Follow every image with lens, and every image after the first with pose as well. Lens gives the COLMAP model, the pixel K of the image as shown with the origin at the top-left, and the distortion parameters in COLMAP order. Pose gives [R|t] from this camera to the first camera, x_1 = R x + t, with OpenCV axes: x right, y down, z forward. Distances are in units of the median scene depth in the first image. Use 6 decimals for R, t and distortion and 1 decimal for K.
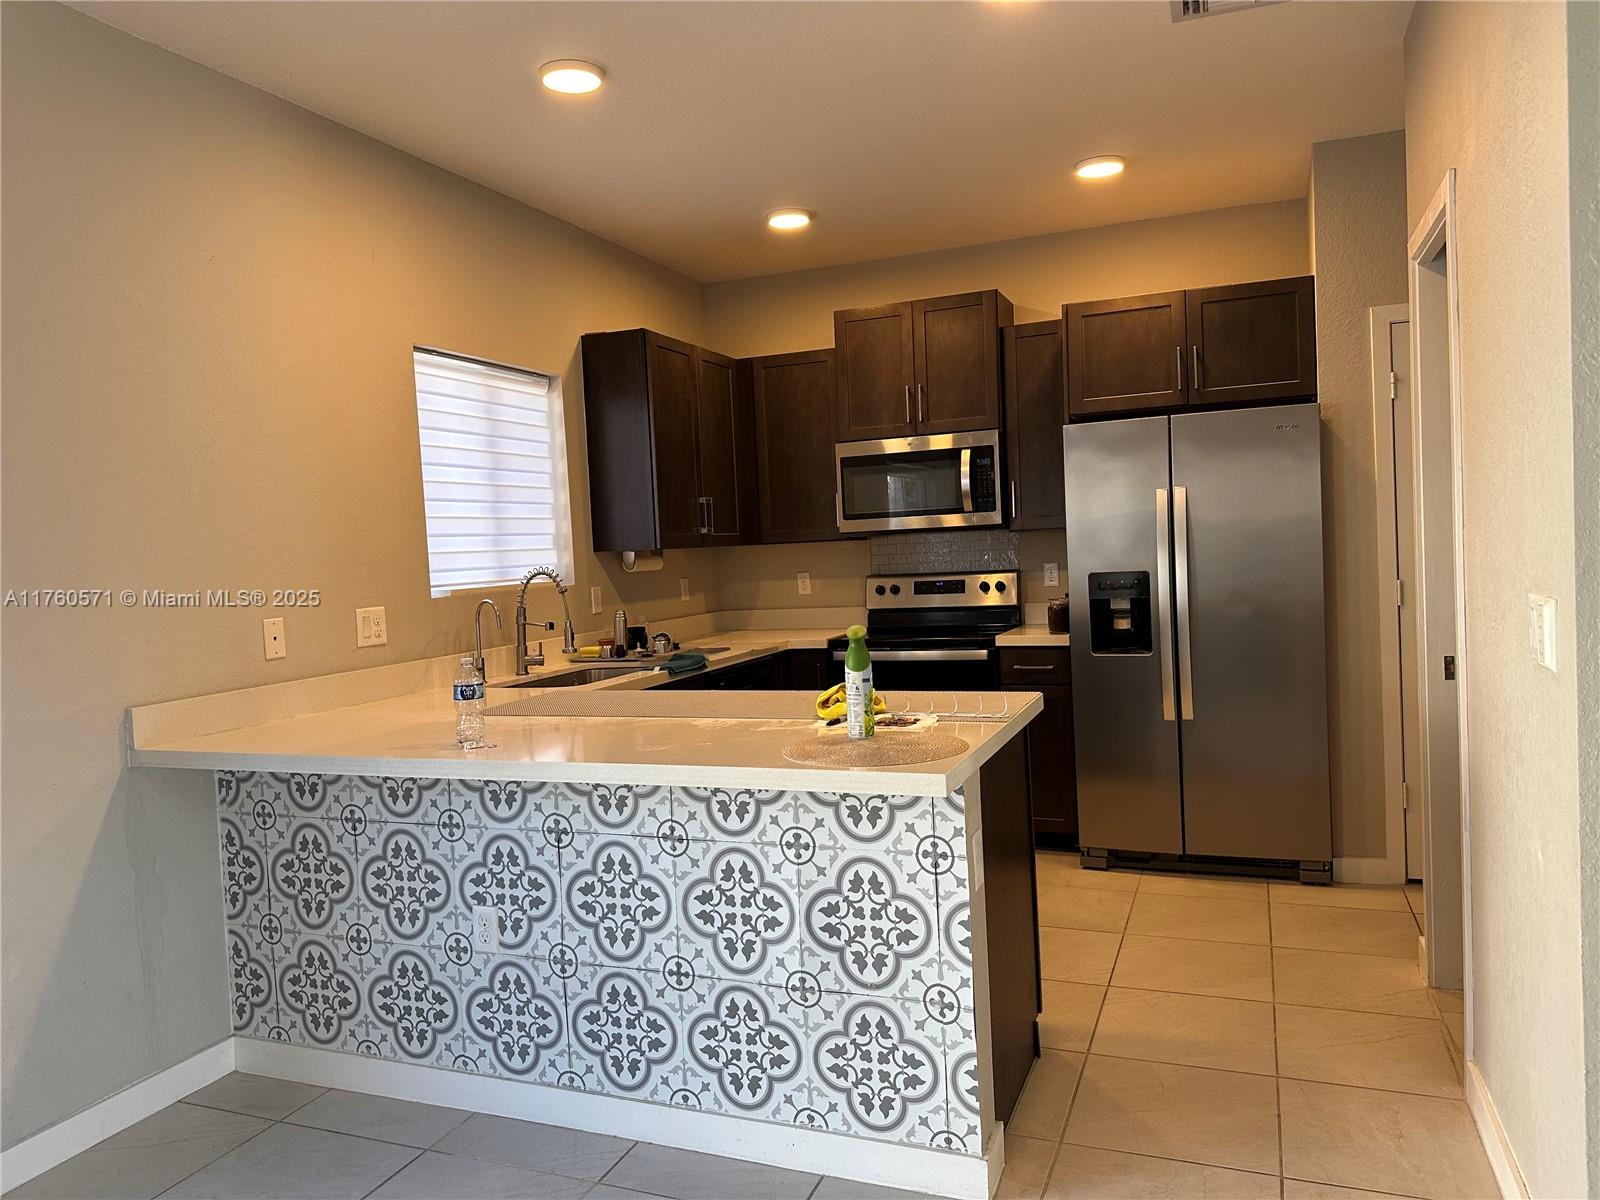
lens RADIAL K [[1116.2, 0, 809.1], [0, 1116.2, 601.1], [0, 0, 1]] dist [0.056531, -0.005852]
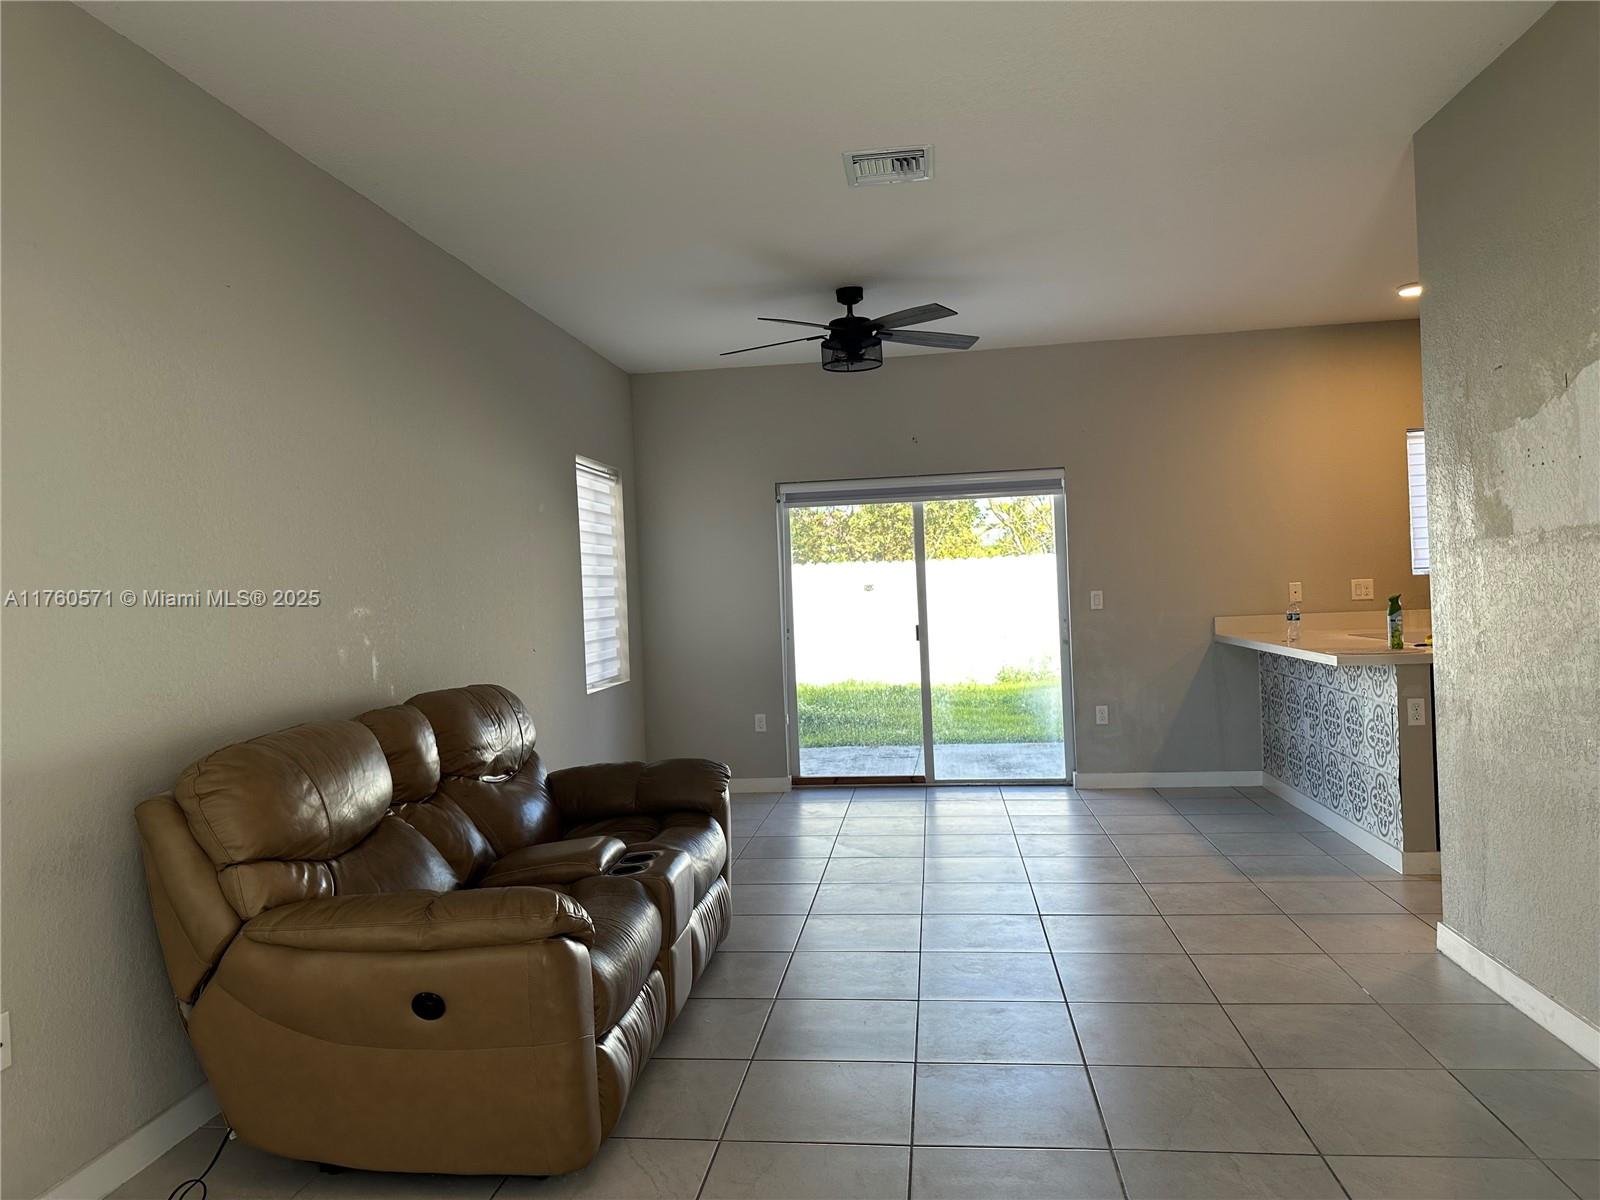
lens RADIAL K [[1116.2, 0, 800.7], [0, 1116.2, 601.1], [0, 0, 1]] dist [0.056531, -0.005852]
pose [[0.265457, 0.046277, -0.963011, 0.872960], [-0.021336, 0.998885, 0.042120, -0.012380], [0.963887, 0.009366, 0.266148, -0.287973]]
